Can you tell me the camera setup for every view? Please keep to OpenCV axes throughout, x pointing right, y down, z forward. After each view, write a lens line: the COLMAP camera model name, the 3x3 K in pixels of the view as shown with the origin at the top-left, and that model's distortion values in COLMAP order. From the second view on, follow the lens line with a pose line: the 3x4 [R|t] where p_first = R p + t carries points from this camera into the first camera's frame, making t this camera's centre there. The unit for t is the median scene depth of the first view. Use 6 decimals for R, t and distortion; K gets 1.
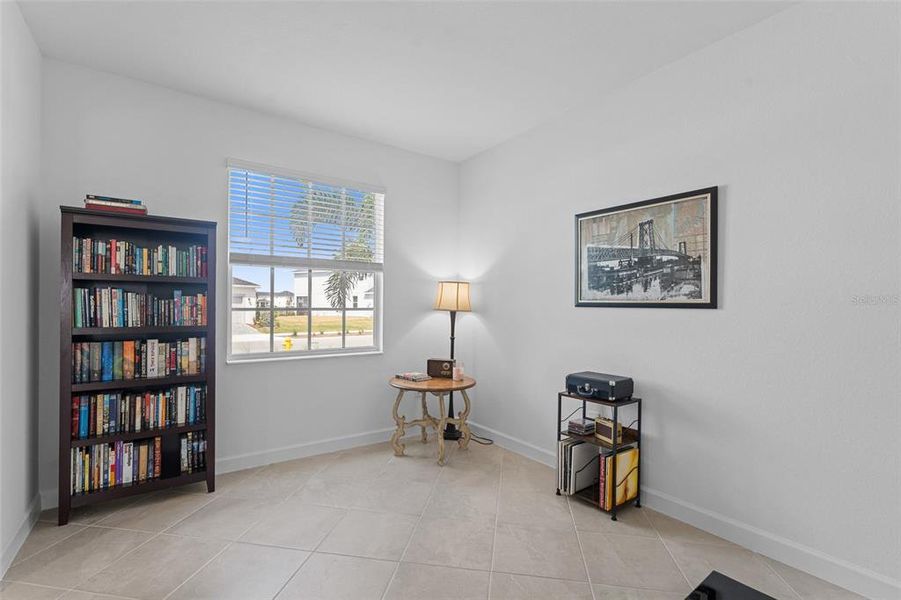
lens RADIAL K [[403.6, 0, 455.3], [0, 403.6, 302.9], [0, 0, 1]] dist [-0.007548, 0.002828]
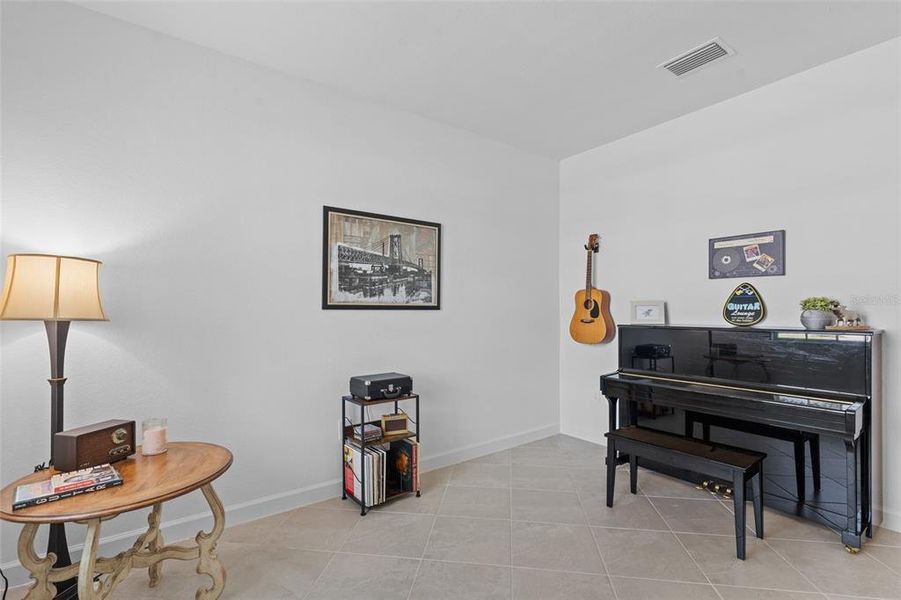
lens RADIAL K [[403.6, 0, 454.1], [0, 403.6, 304.8], [0, 0, 1]] dist [-0.007548, 0.002828]
pose [[0.002573, 0.004986, 0.999984, -0.666002], [-0.003318, 0.999982, -0.004977, 0.003177], [-0.999991, -0.003305, 0.002590, 0.809387]]
